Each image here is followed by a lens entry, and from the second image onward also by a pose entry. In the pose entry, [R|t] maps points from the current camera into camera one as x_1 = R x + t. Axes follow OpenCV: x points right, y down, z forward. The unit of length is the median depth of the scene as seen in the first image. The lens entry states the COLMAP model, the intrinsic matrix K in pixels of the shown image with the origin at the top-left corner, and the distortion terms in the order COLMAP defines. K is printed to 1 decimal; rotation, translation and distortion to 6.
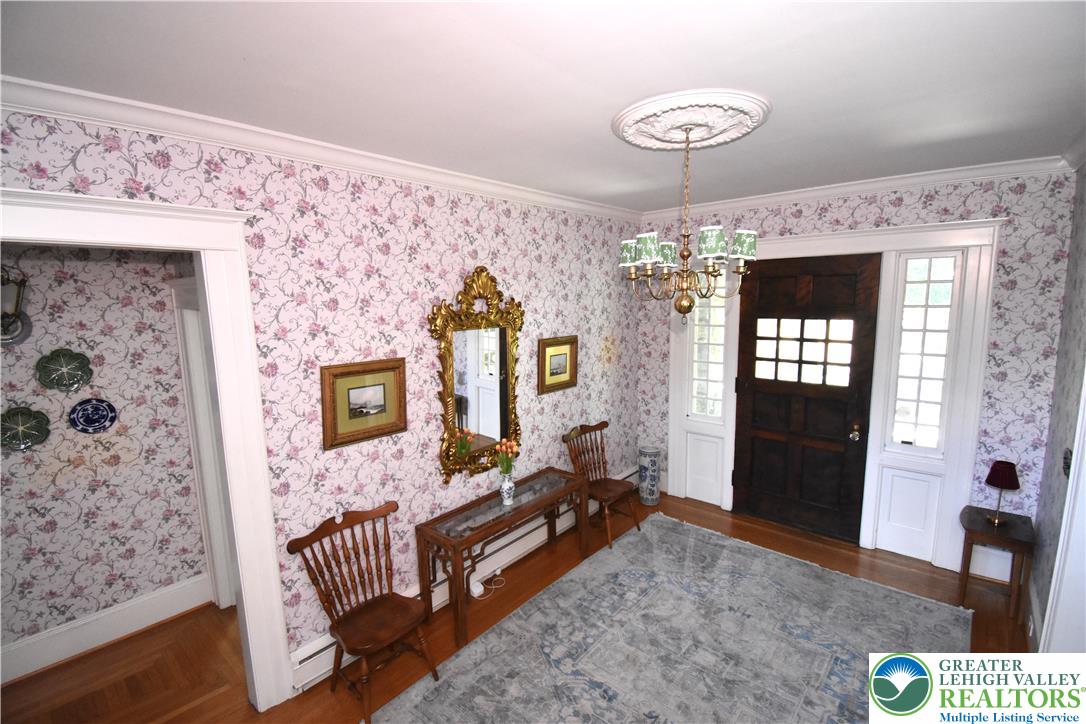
lens RADIAL K [[479.6, 0, 544.1], [0, 479.6, 362.1], [0, 0, 1]] dist [-0.010153, -0.004331]
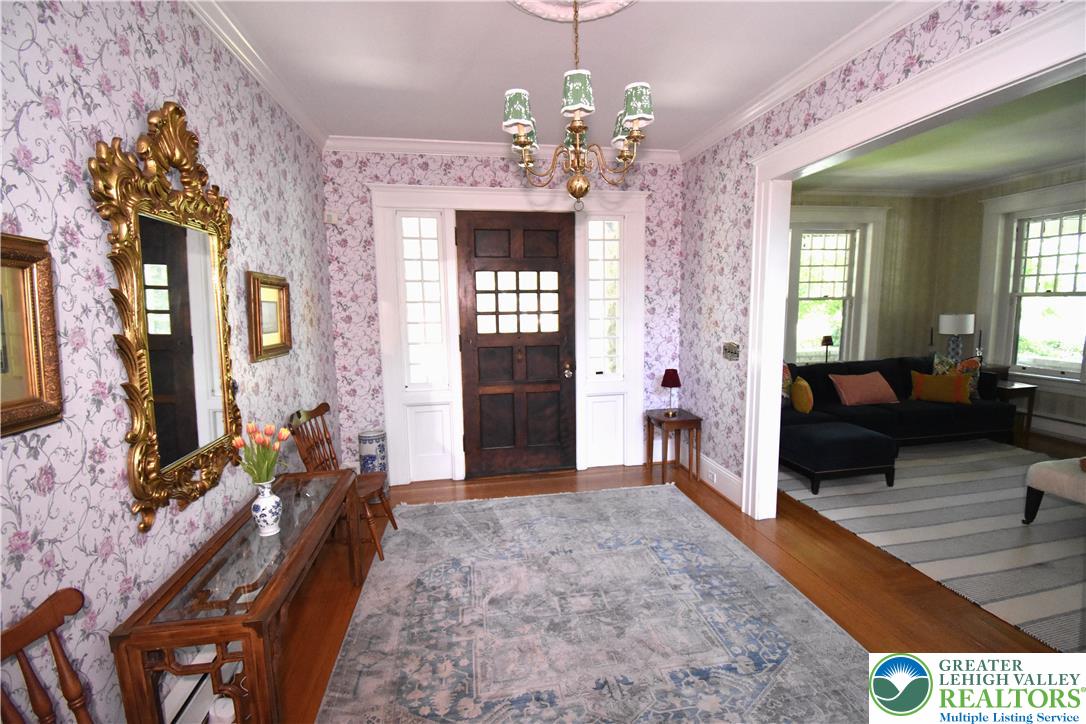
lens RADIAL K [[479.6, 0, 549.5], [0, 479.6, 363.7], [0, 0, 1]] dist [-0.010153, -0.004331]
pose [[0.624472, -0.085877, 0.776312, -0.291200], [0.112234, 0.993488, 0.019620, 0.116484], [-0.772942, 0.074876, 0.630043, 0.353685]]
